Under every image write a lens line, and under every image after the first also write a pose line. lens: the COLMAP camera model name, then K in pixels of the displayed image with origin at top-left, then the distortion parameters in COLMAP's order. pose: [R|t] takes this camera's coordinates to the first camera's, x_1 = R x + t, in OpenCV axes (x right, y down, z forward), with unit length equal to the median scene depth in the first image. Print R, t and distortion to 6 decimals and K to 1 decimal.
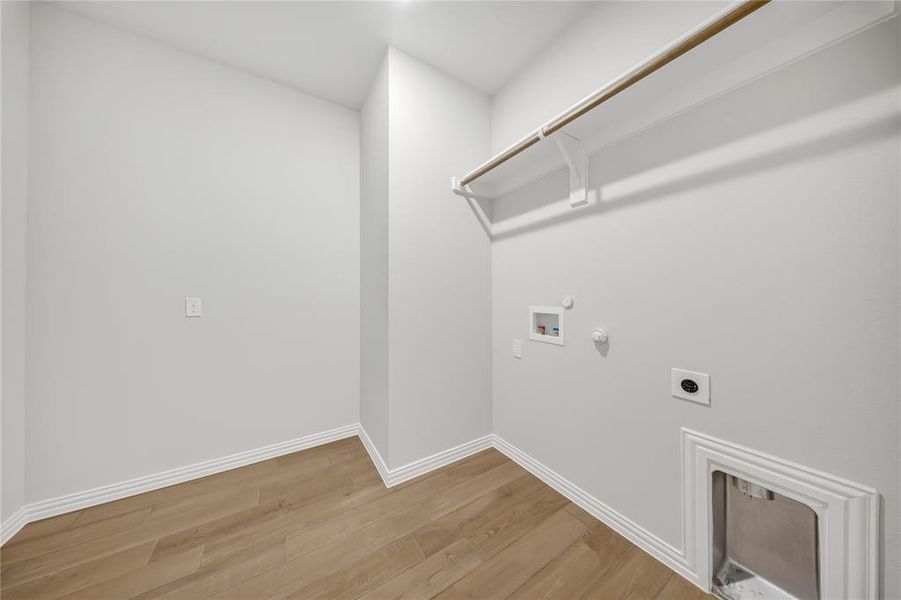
lens RADIAL K [[269.7, 0, 450.0], [0, 269.7, 297.0], [0, 0, 1]] dist [-0.000711, 0.000009]
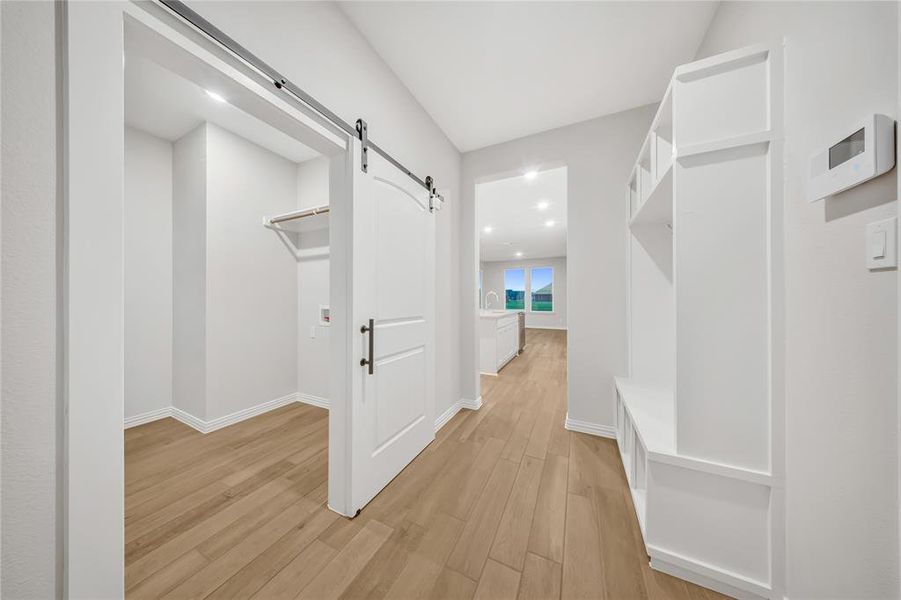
lens RADIAL K [[269.7, 0, 444.6], [0, 269.7, 298.0], [0, 0, 1]] dist [-0.000711, 0.000009]
pose [[0.865941, 0.001126, 0.500145, 0.126107], [0.001667, 0.999985, -0.005137, 0.001025], [-0.500143, 0.005282, 0.865926, -0.728794]]
